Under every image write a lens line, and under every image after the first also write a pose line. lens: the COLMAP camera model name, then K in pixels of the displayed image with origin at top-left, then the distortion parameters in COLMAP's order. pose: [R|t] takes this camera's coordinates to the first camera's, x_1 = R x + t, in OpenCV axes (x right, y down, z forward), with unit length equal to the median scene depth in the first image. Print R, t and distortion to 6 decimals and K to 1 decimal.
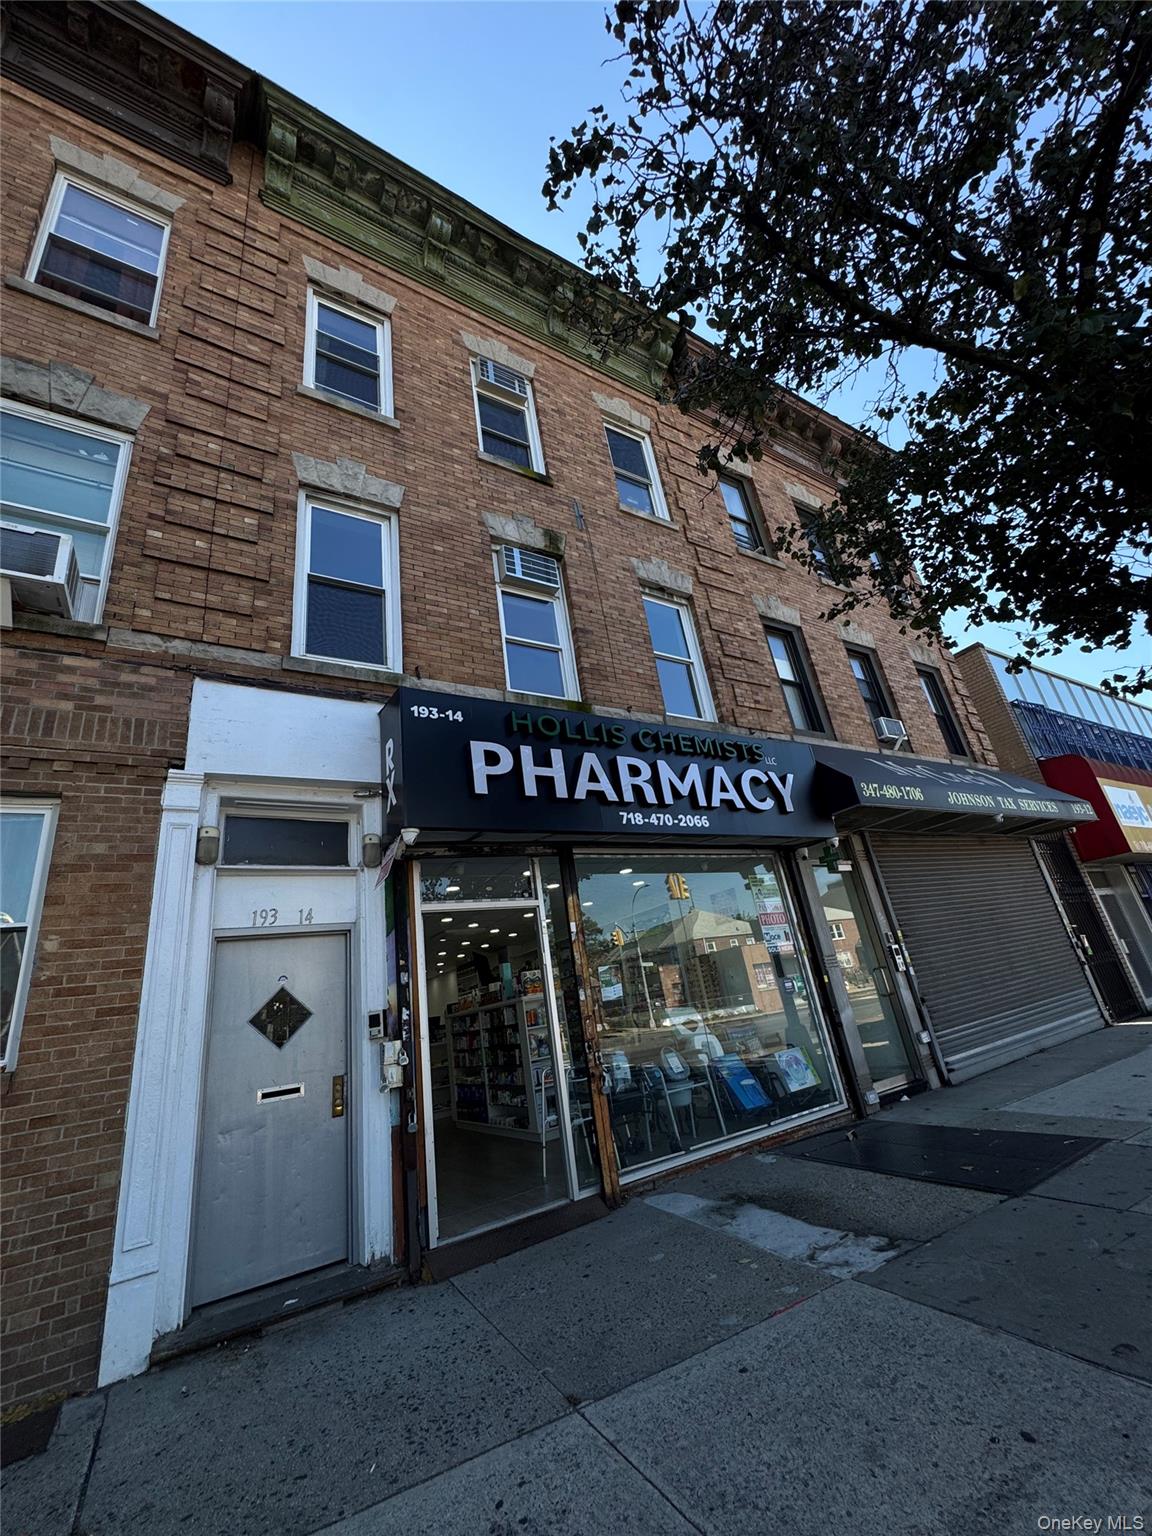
lens RADIAL K [[612.2, 0, 578.3], [0, 612.2, 766.7], [0, 0, 1]] dist [0.000102, -0.000034]
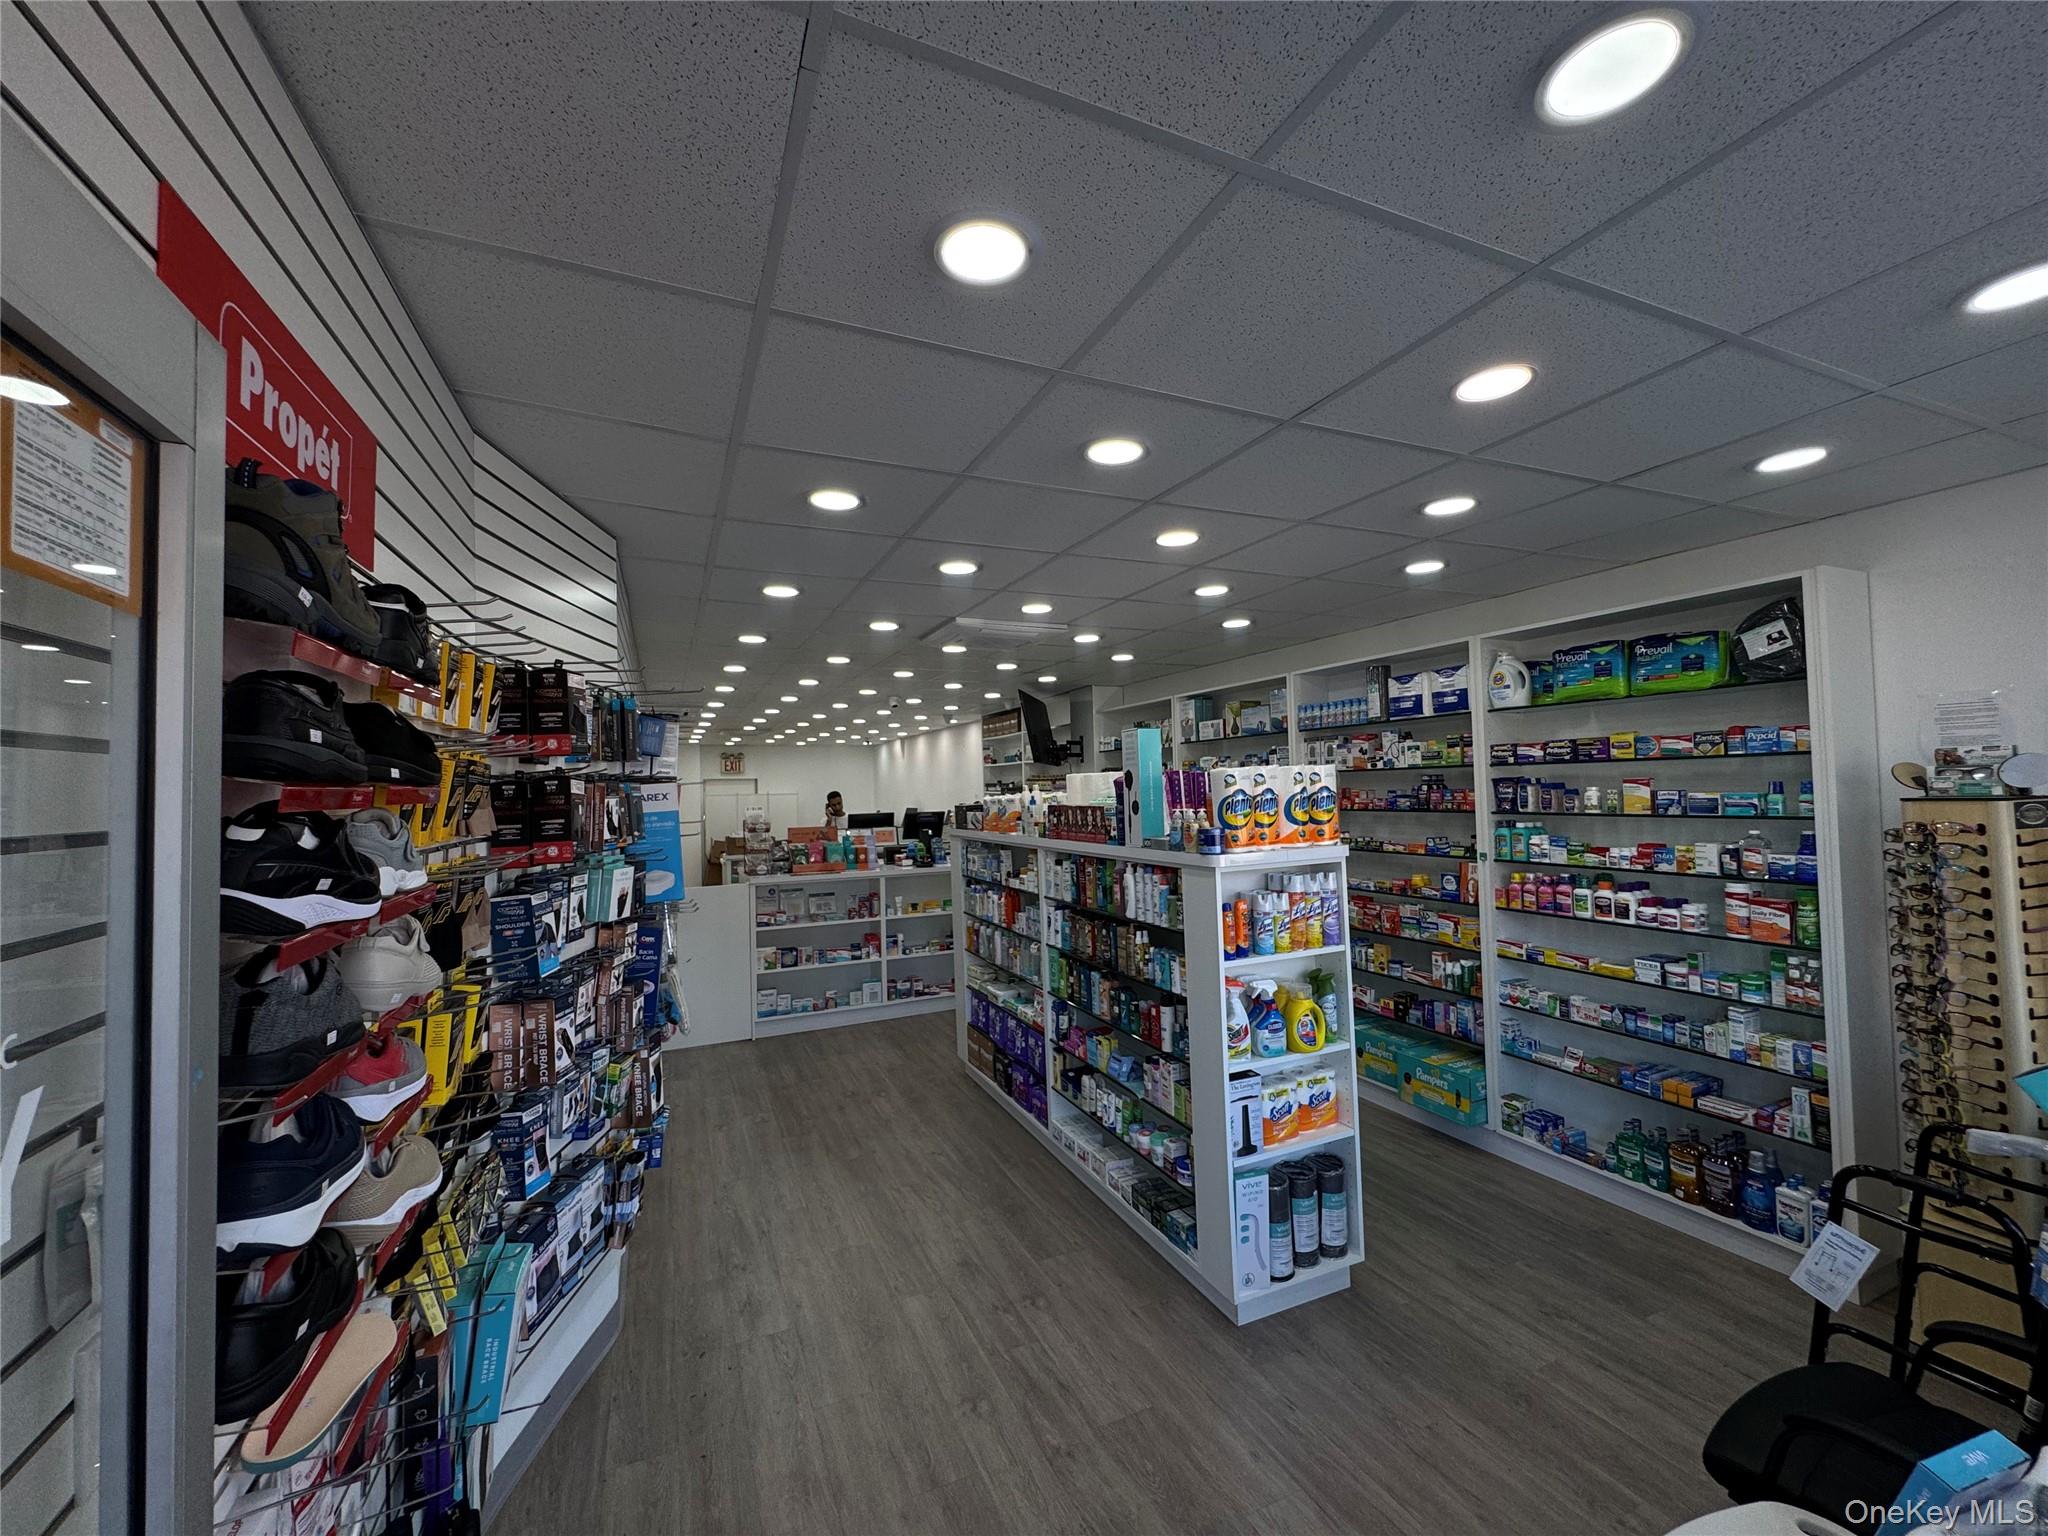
lens RADIAL K [[816.2, 0, 1025.0], [0, 816.2, 761.9], [0, 0, 1]] dist [0.000102, -0.000034]
pose [[0.984824, 0.117343, -0.127880, -0.128373], [-0.064370, 0.931209, 0.358756, 0.204783], [0.161180, -0.345080, 0.924630, 0.641043]]
